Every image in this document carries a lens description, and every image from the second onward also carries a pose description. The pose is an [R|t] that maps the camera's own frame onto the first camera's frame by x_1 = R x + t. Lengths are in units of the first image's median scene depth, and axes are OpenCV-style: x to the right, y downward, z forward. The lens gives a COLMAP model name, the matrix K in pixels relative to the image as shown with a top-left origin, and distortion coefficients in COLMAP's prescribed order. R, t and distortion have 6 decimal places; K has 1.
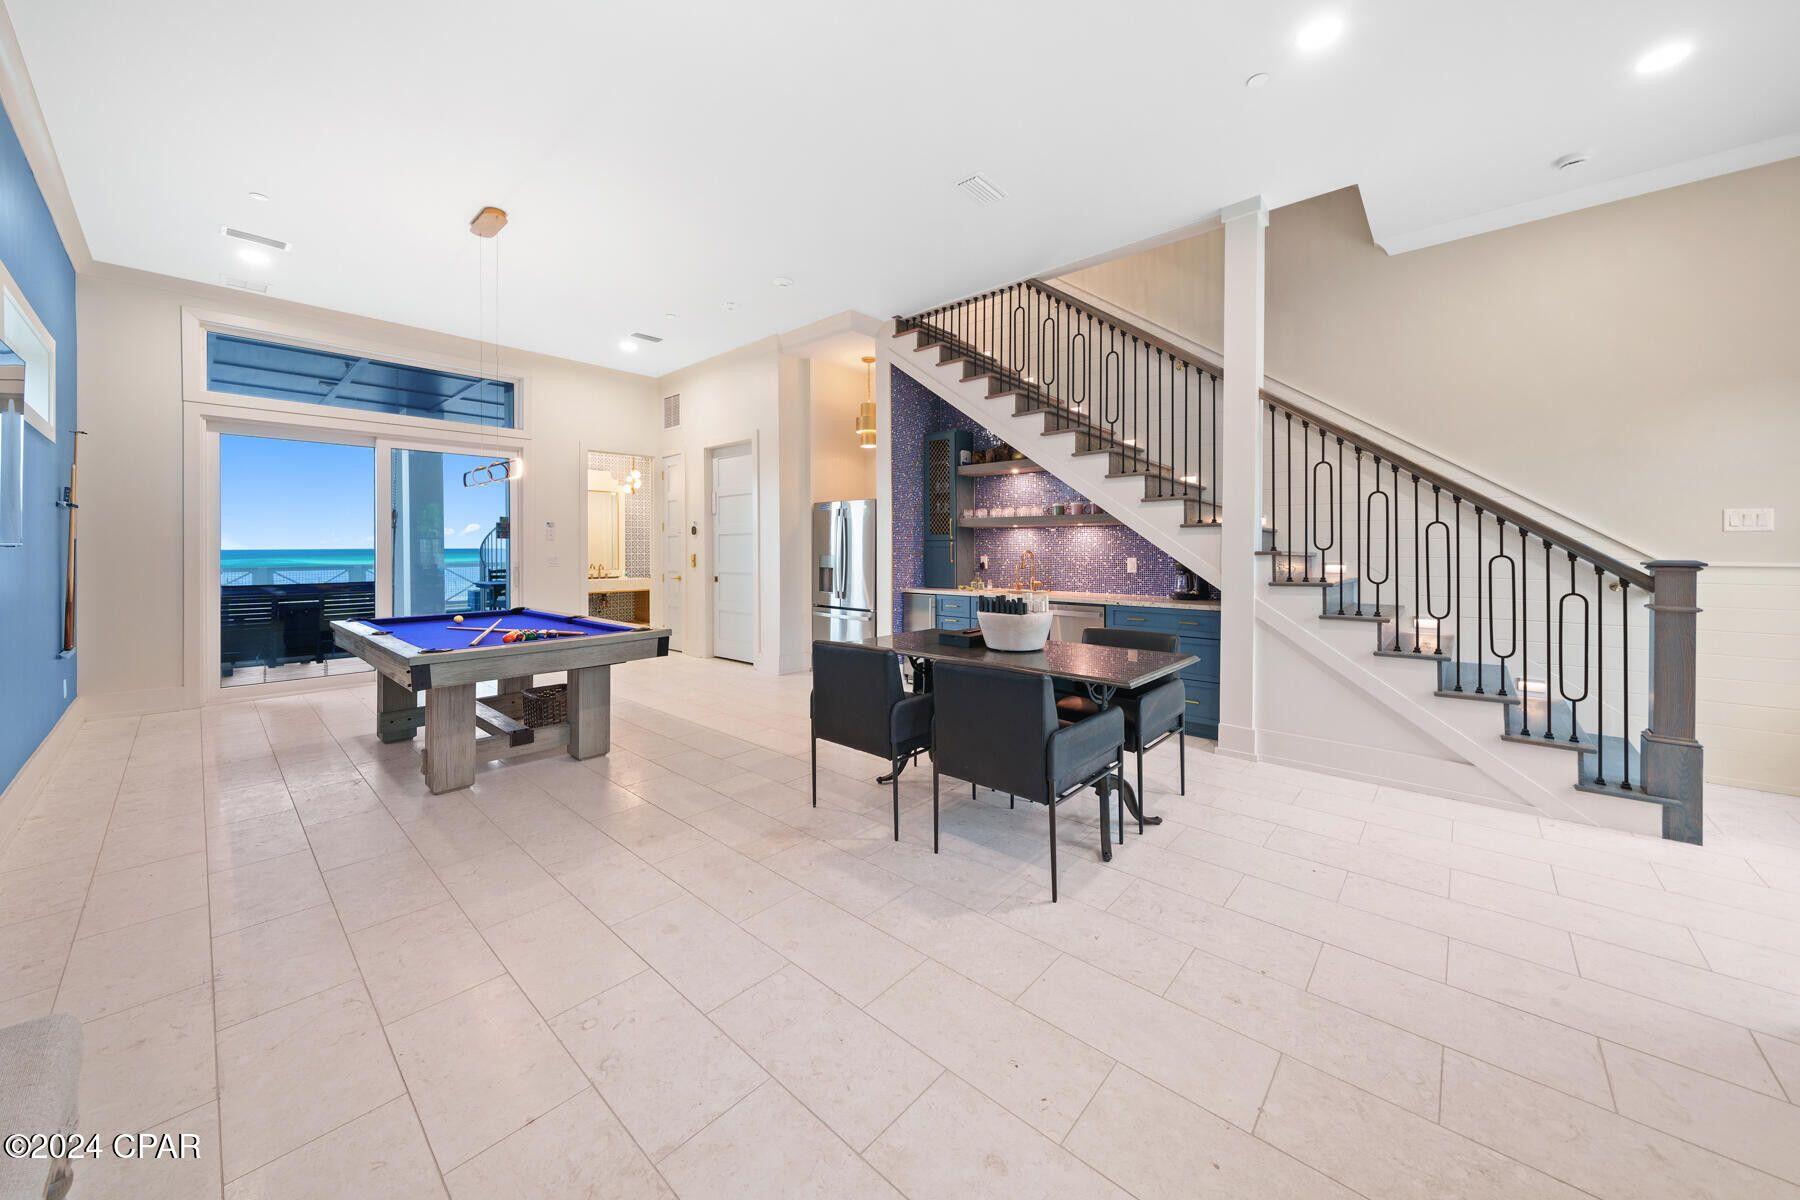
lens RADIAL K [[639.8, 0, 899.8], [0, 639.8, 551.0], [0, 0, 1]] dist [0.000101, 0.000093]
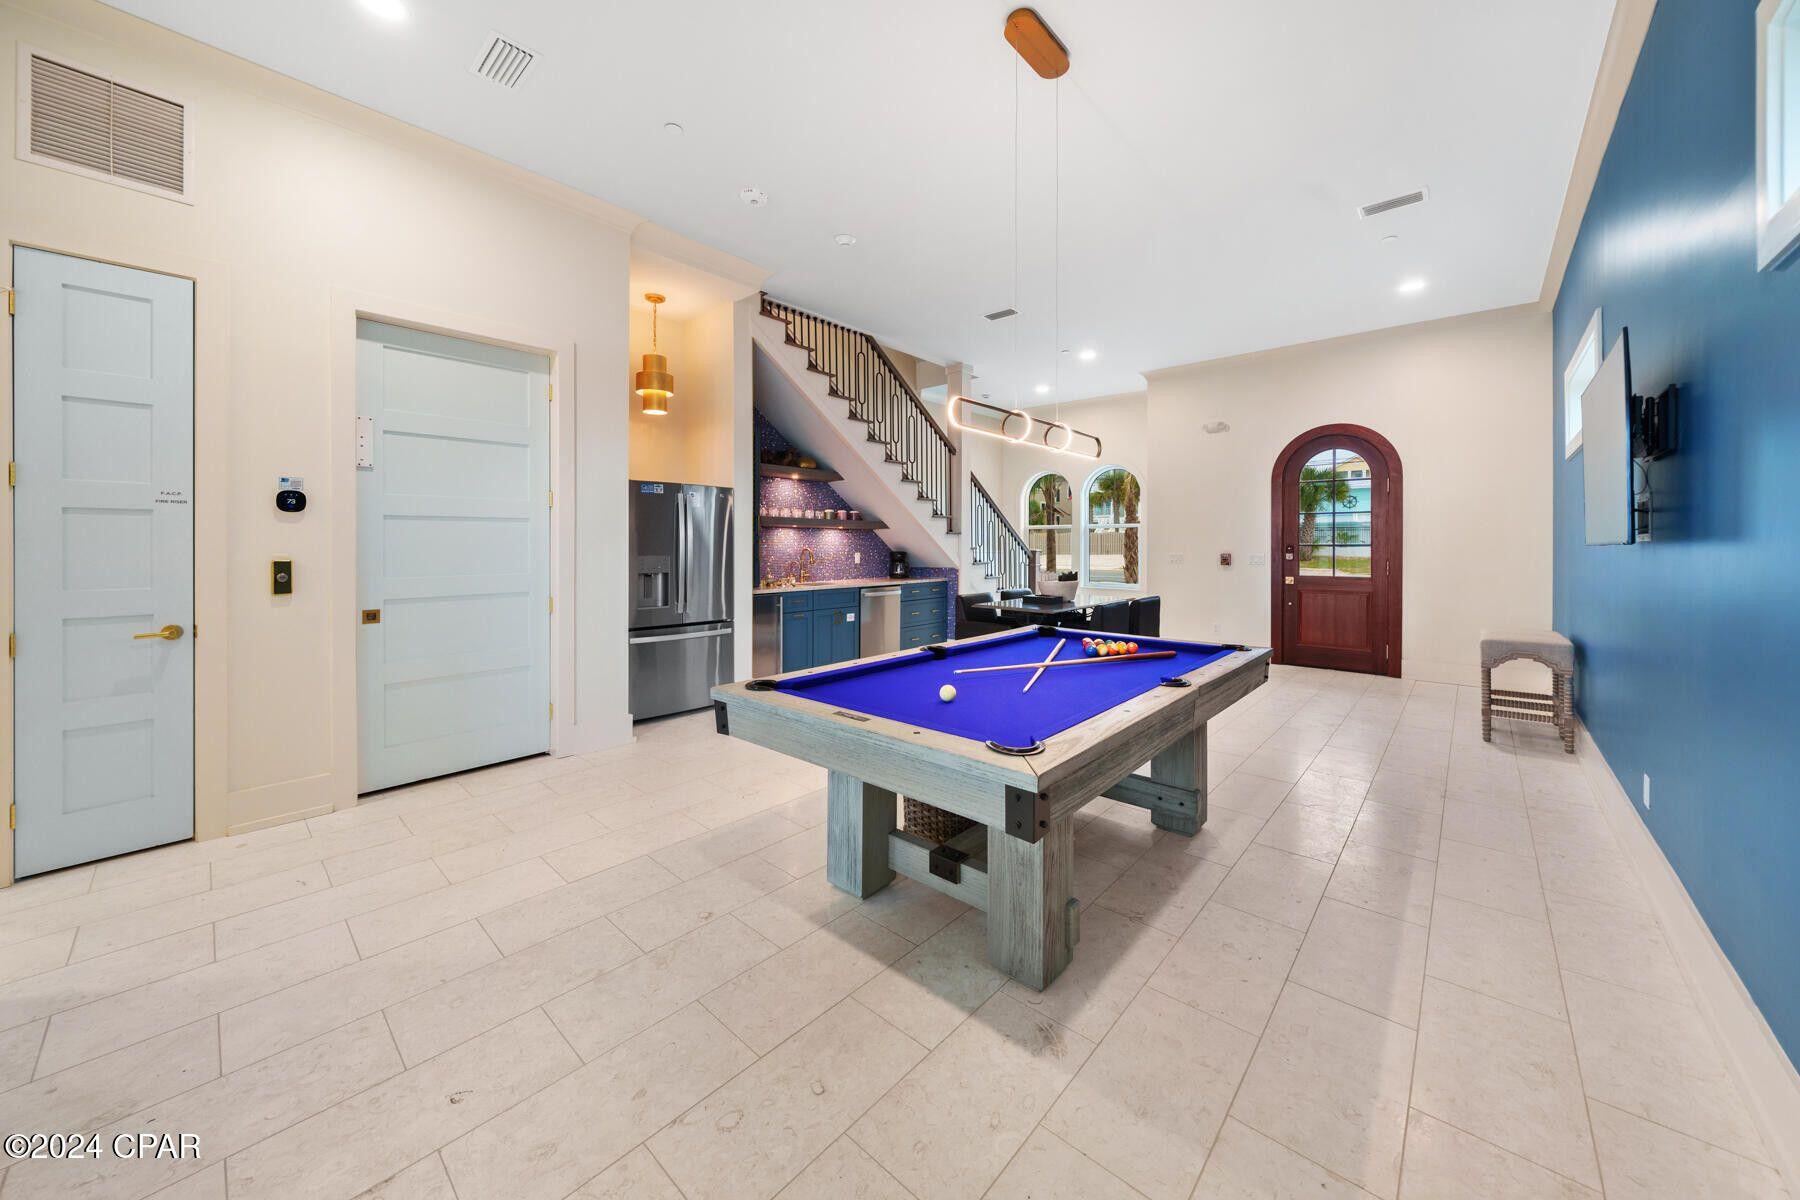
lens RADIAL K [[632.4, 0, 897.2], [0, 632.4, 545.0], [0, 0, 1]] dist [-0.000389, -0.000022]
pose [[0.006181, 0.002555, 0.999978, -0.899898], [0.005132, 0.999983, -0.002587, -0.002210], [-0.999968, 0.005148, 0.006168, 0.794910]]
